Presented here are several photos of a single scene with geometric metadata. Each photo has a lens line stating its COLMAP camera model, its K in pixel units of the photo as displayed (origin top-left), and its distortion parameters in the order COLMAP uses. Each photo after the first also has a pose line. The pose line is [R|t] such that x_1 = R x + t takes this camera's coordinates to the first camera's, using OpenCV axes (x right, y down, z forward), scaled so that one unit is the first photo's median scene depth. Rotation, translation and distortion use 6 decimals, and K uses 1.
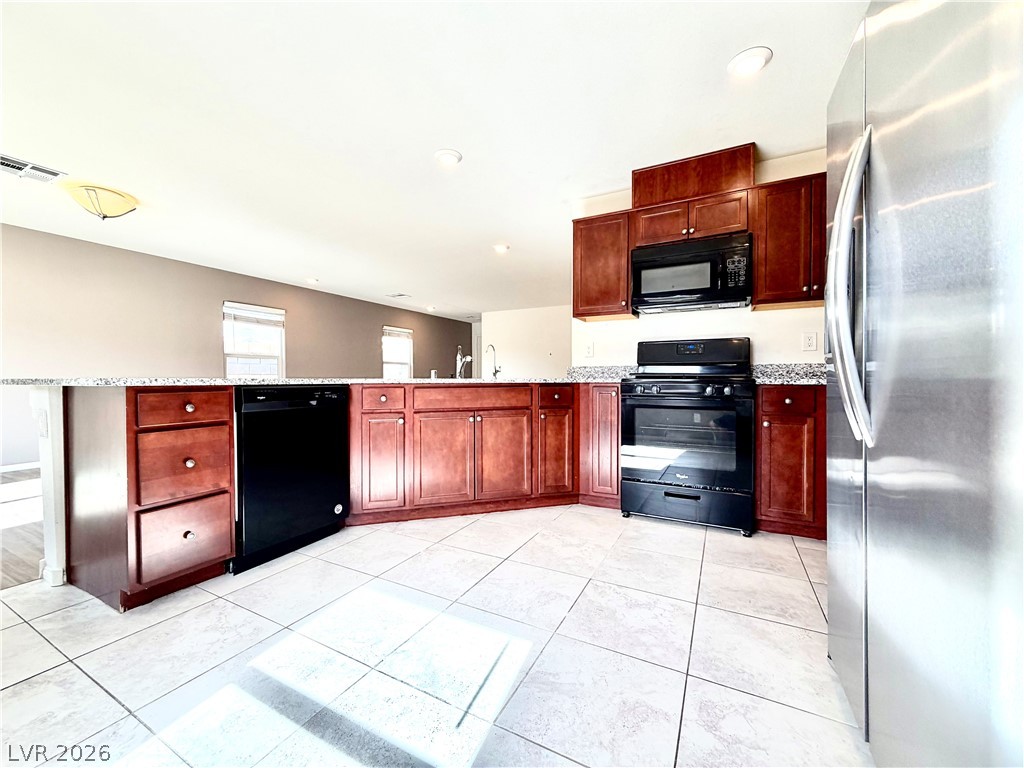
lens RADIAL K [[409.4, 0, 509.8], [0, 409.4, 384.7], [0, 0, 1]] dist [0.000257, 0.000774]
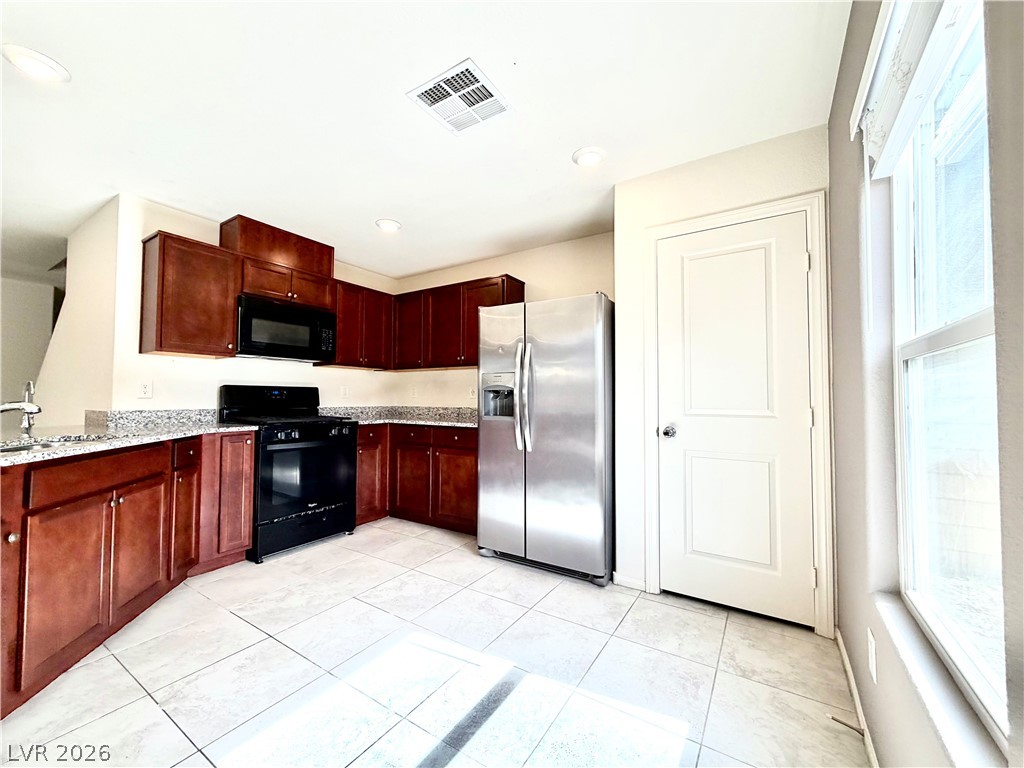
lens RADIAL K [[409.4, 0, 510.3], [0, 409.4, 384.2], [0, 0, 1]] dist [0.000257, 0.000774]
pose [[0.078196, 0.034215, 0.996351, -0.767541], [0.008988, 0.999346, -0.035023, -0.085640], [-0.996897, 0.011694, 0.077837, 0.332244]]
